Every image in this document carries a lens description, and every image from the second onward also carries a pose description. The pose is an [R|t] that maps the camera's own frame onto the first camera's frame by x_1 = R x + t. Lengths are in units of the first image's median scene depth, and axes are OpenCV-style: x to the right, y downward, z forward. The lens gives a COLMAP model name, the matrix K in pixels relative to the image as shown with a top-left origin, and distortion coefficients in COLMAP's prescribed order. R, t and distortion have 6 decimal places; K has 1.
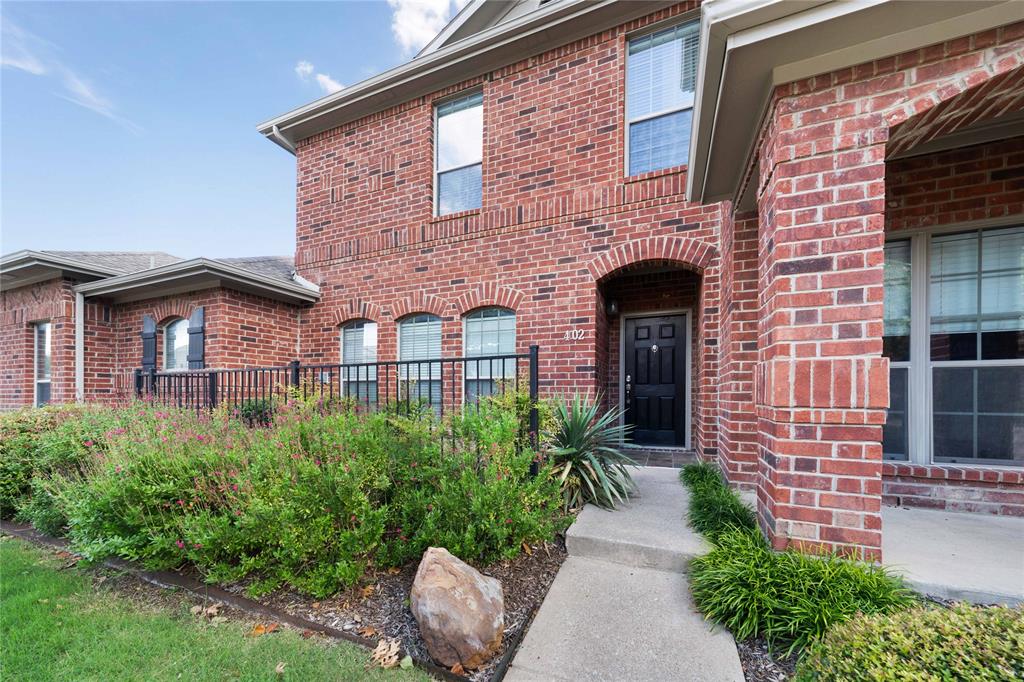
lens RADIAL K [[366.2, 0, 516.5], [0, 366.2, 390.8], [0, 0, 1]] dist [0.000032, 0.000005]
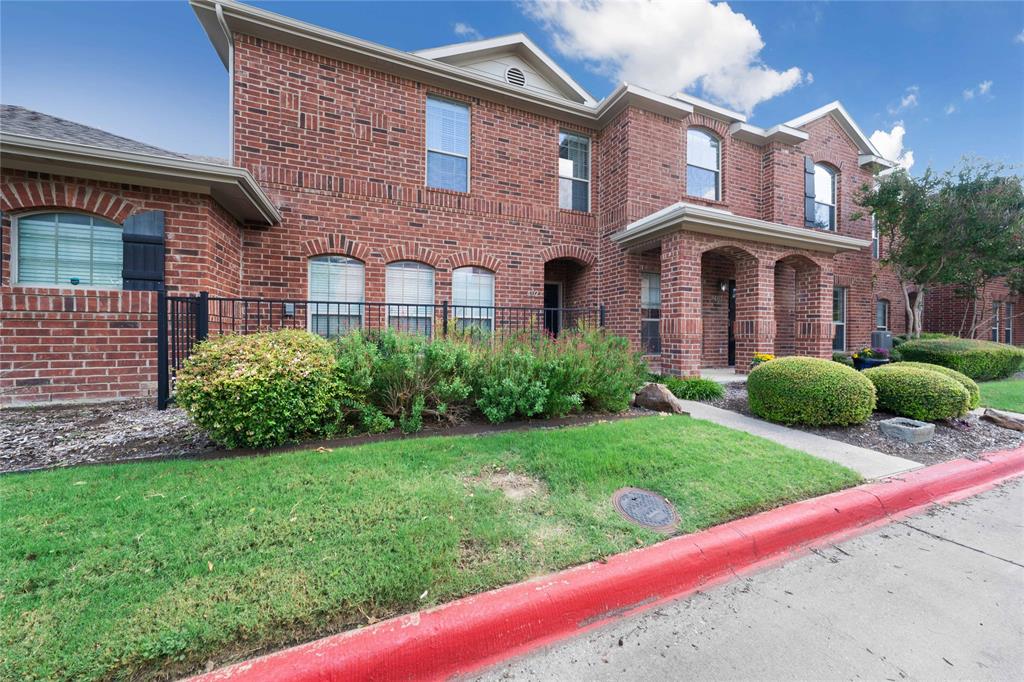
lens RADIAL K [[351.1, 0, 509.0], [0, 351.1, 327.5], [0, 0, 1]] dist [0.001058, 0.000047]
pose [[0.724575, 0.018525, 0.688947, -0.871351], [-0.012954, 0.999828, -0.013261, 0.018136], [-0.689075, 0.000684, 0.724690, -0.049905]]
